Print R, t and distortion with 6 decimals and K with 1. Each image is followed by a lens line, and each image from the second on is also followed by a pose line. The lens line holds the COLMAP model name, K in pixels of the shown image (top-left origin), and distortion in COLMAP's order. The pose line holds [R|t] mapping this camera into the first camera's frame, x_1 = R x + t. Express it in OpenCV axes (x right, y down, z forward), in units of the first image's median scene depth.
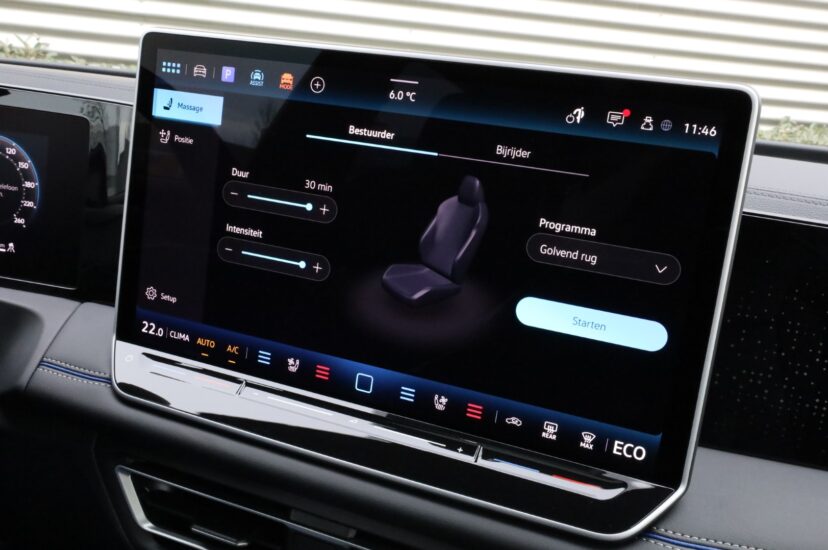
lens RADIAL K [[774.8, 0, 414.0], [0, 774.8, 275.0], [0, 0, 1]] dist [0.032292, 0.002118]
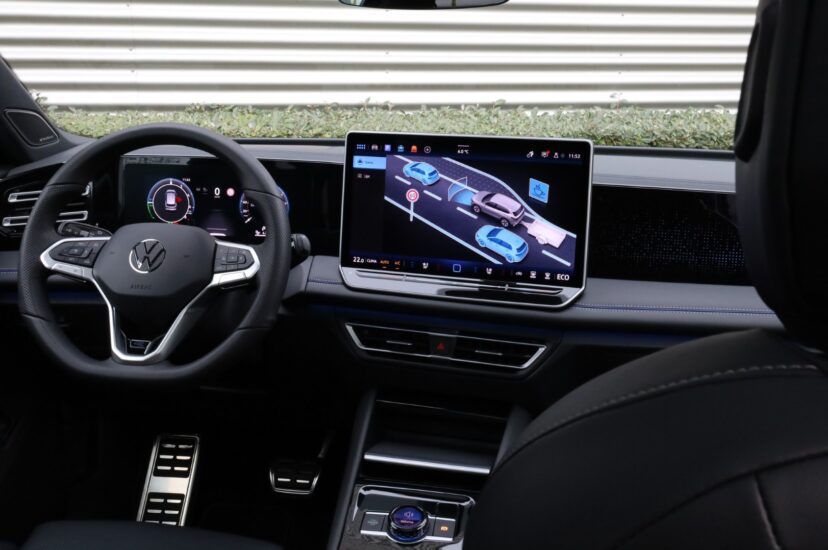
lens RADIAL K [[875.0, 0, 429.3], [0, 875.0, 291.4], [0, 0, 1]] dist [0.028890, 0.007371]
pose [[0.994109, -0.096578, 0.049183, -0.287971], [0.097162, 0.995222, -0.009627, 0.225613], [-0.048019, 0.014349, 0.998743, -1.721226]]
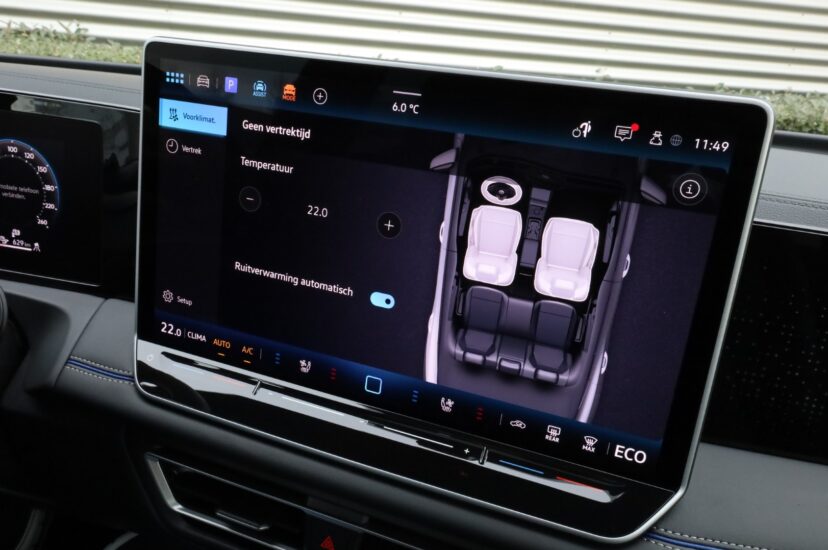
lens RADIAL K [[634.8, 0, 414.0], [0, 634.8, 275.0], [0, 0, 1]] dist [0.024298, 0.001494]
pose [[0.999780, -0.018121, 0.010530, -0.015197], [0.017106, 0.995827, 0.089644, -0.082716], [-0.012110, -0.089444, 0.995918, 0.152635]]
